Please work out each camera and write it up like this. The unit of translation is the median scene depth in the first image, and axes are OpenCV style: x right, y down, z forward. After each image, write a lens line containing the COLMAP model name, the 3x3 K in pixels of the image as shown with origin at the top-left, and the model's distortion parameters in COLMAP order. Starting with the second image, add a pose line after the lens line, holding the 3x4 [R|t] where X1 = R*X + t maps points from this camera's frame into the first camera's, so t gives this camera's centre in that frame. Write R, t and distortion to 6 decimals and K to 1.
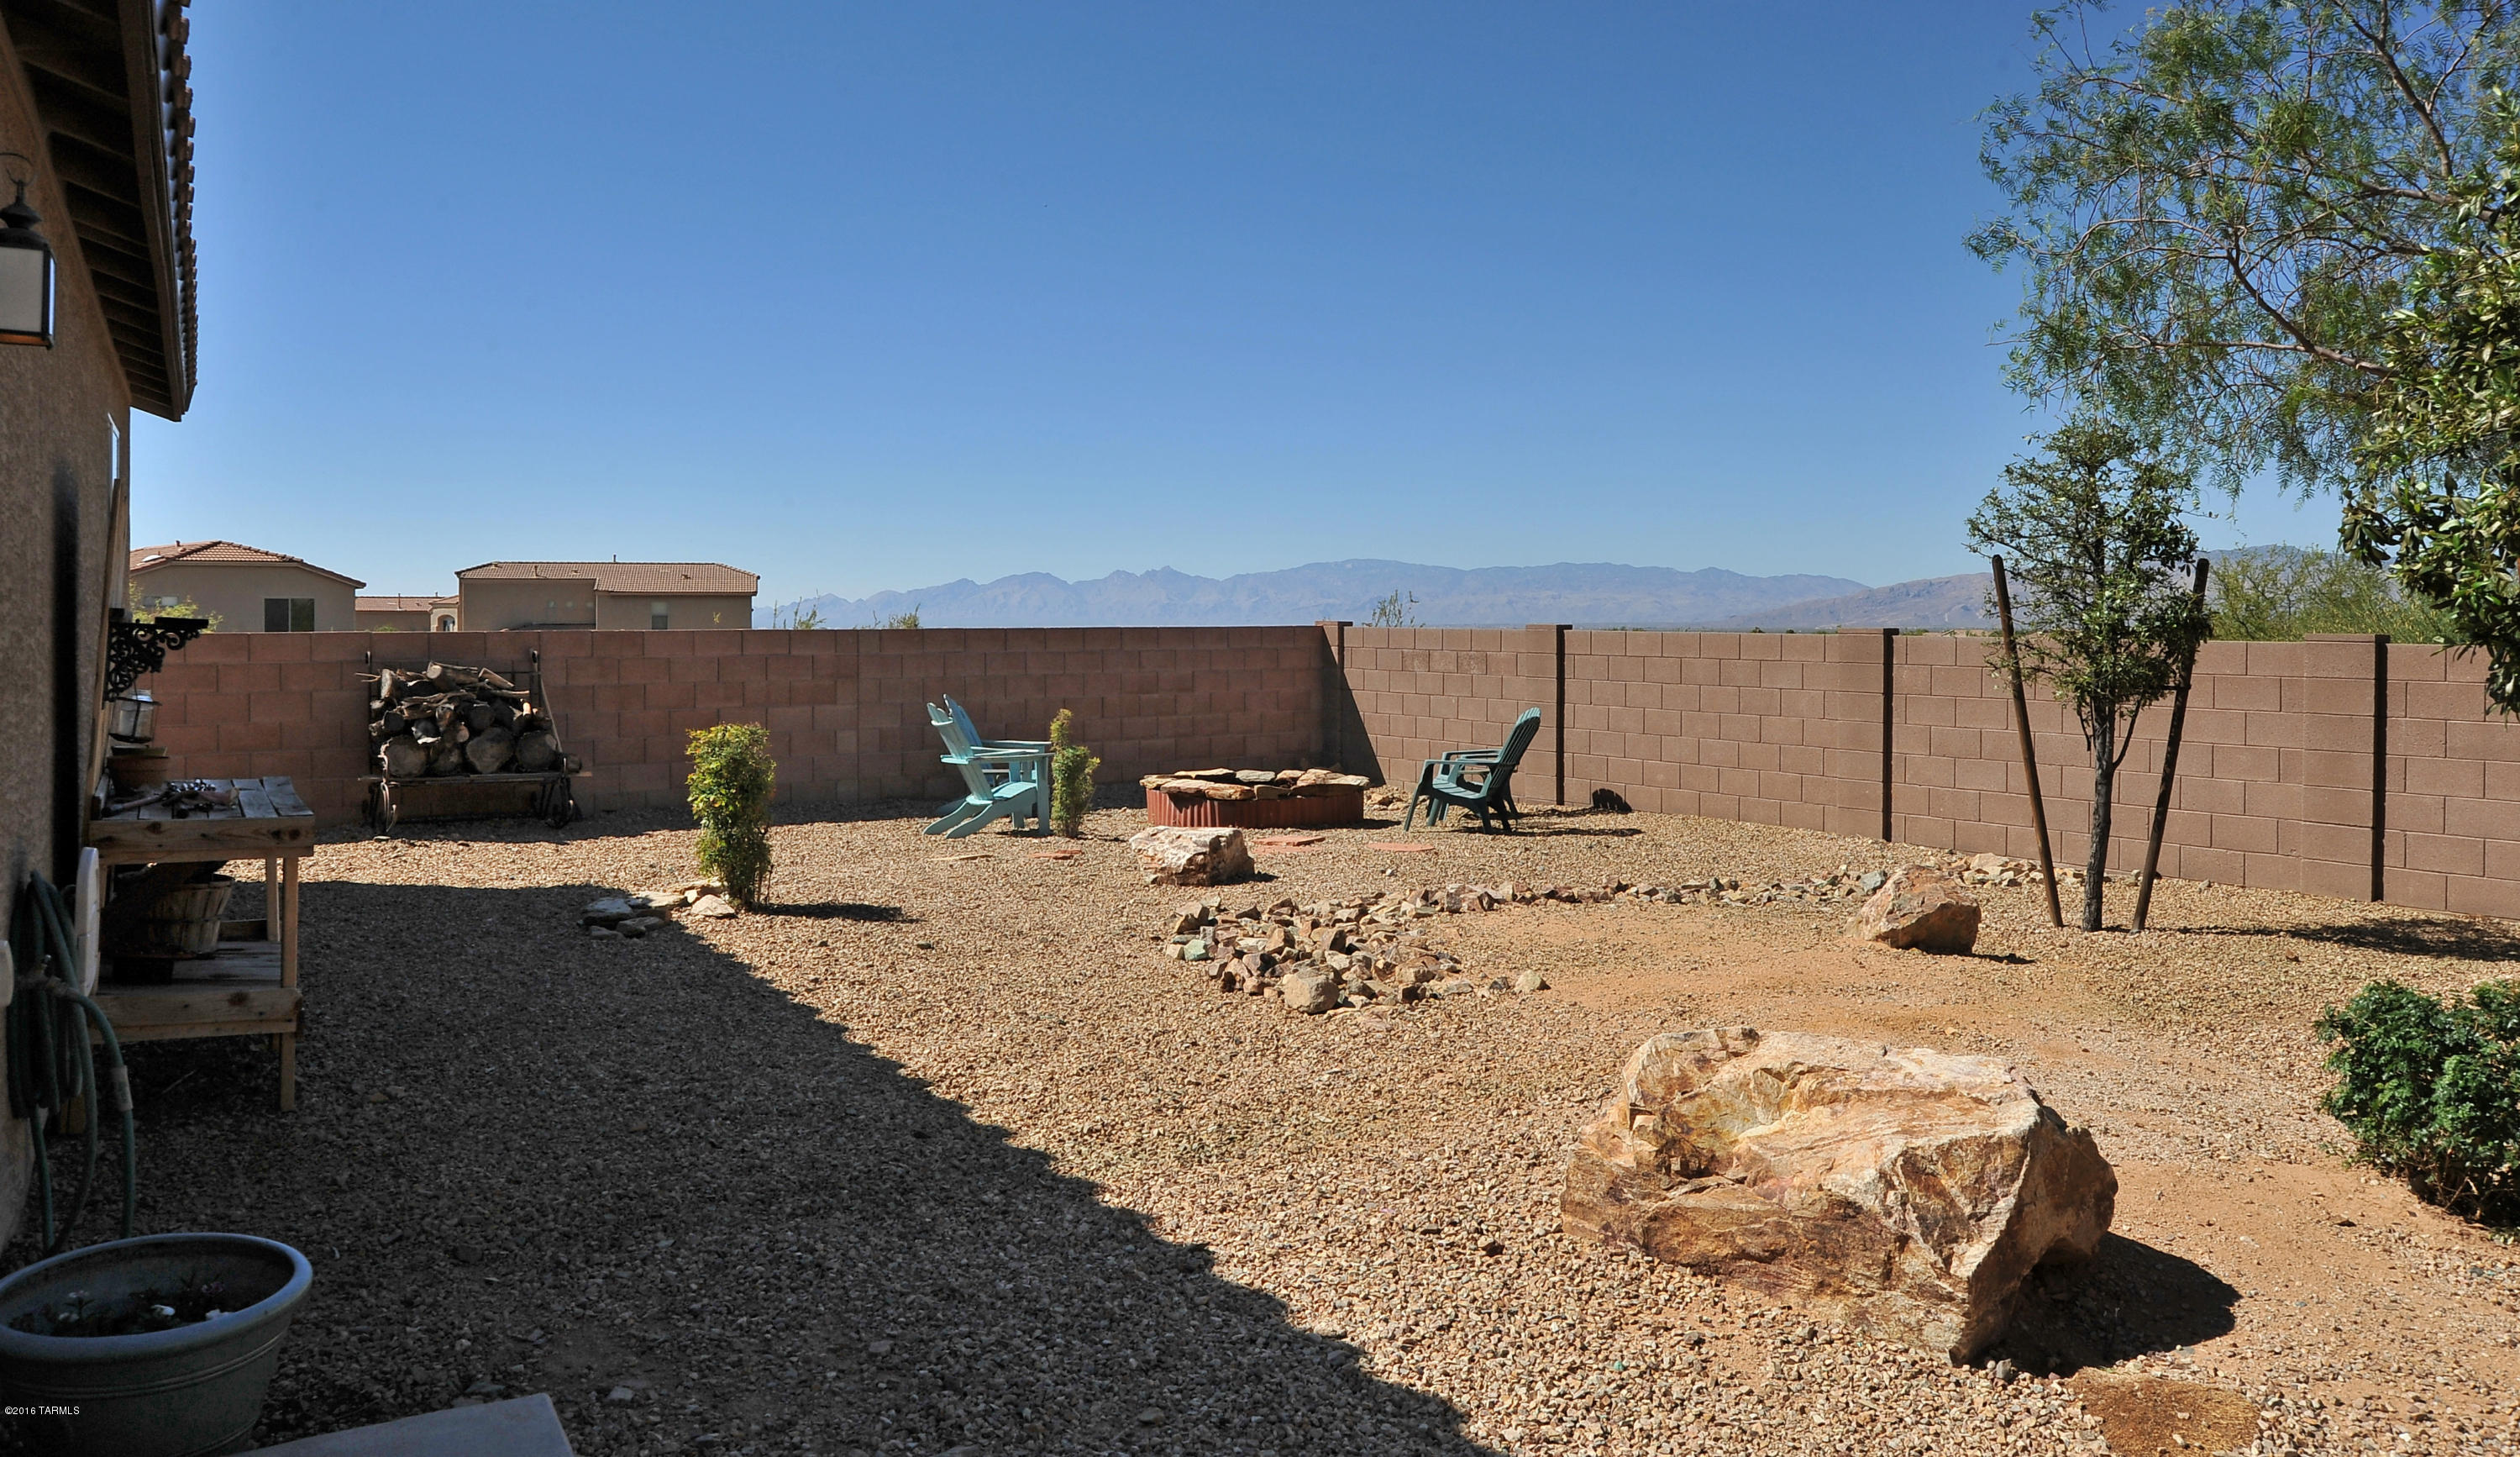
lens RADIAL K [[1804.1, 0, 1230.0], [0, 1804.1, 640.1], [0, 0, 1]] dist [-0.088464, 0.003828]
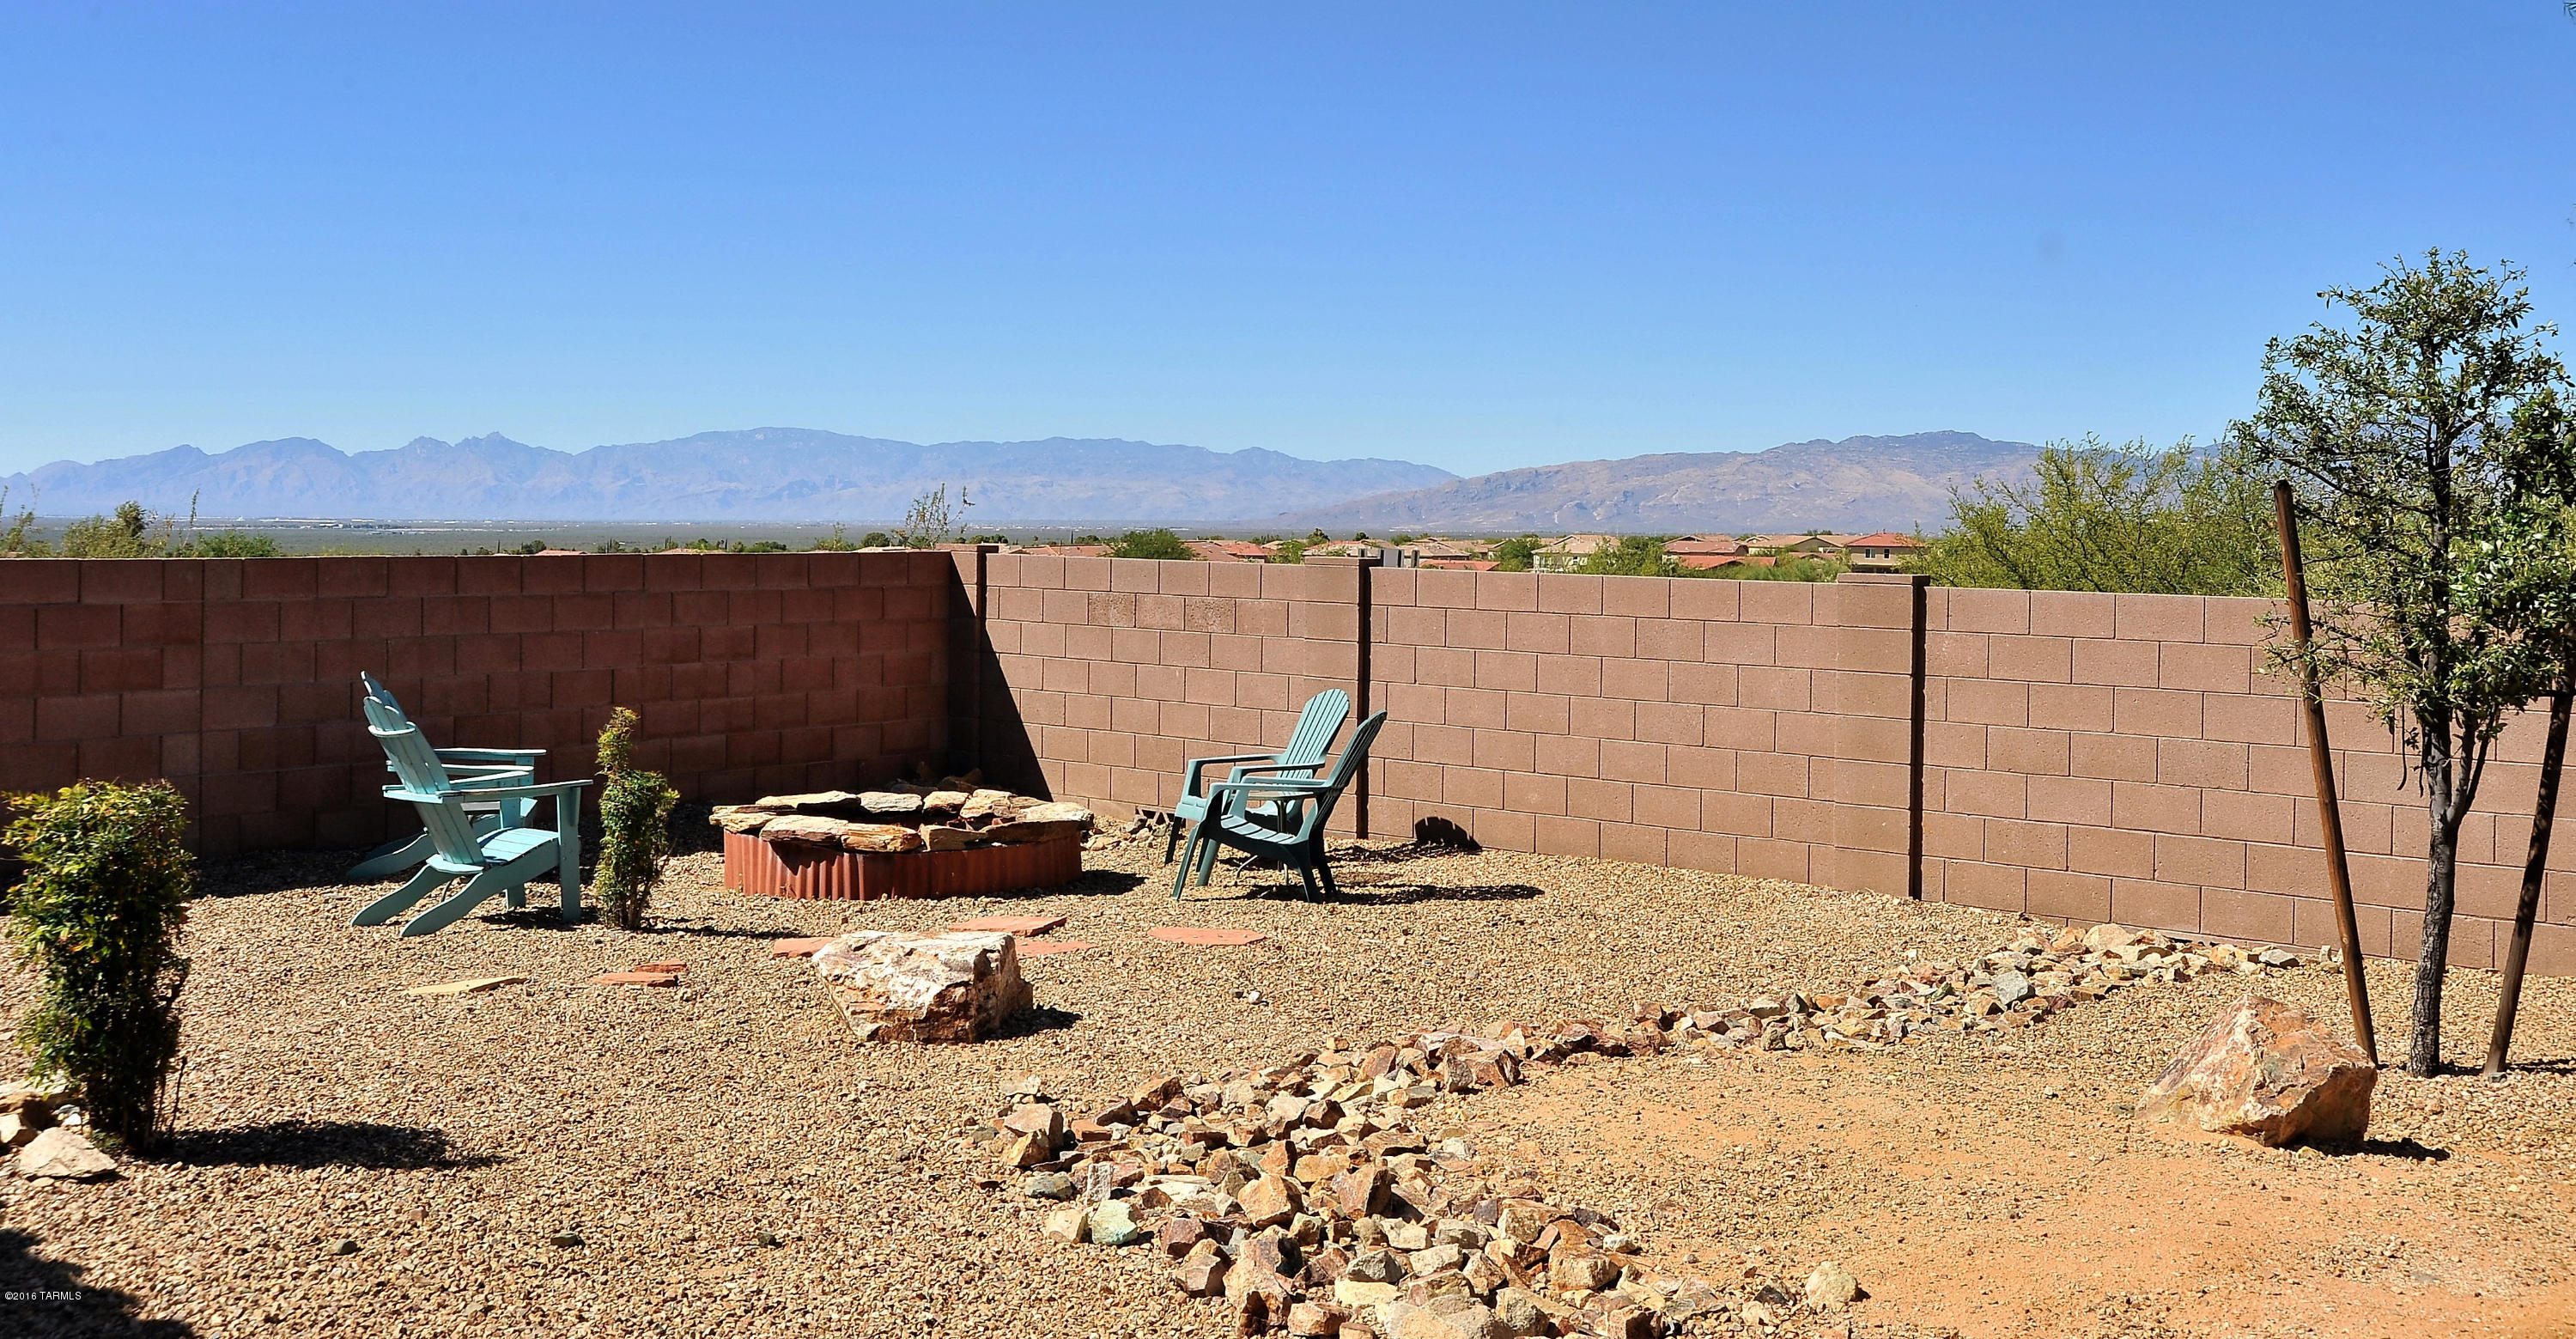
lens RADIAL K [[2491.6, 0, 1258.2], [0, 2491.6, 471.5], [0, 0, 1]] dist [-0.059590, 0.017034]
pose [[0.965222, 0.015095, 0.260996, -0.091022], [-0.007659, 0.999536, -0.029482, -0.013827], [-0.261320, 0.026457, 0.964890, 0.152509]]
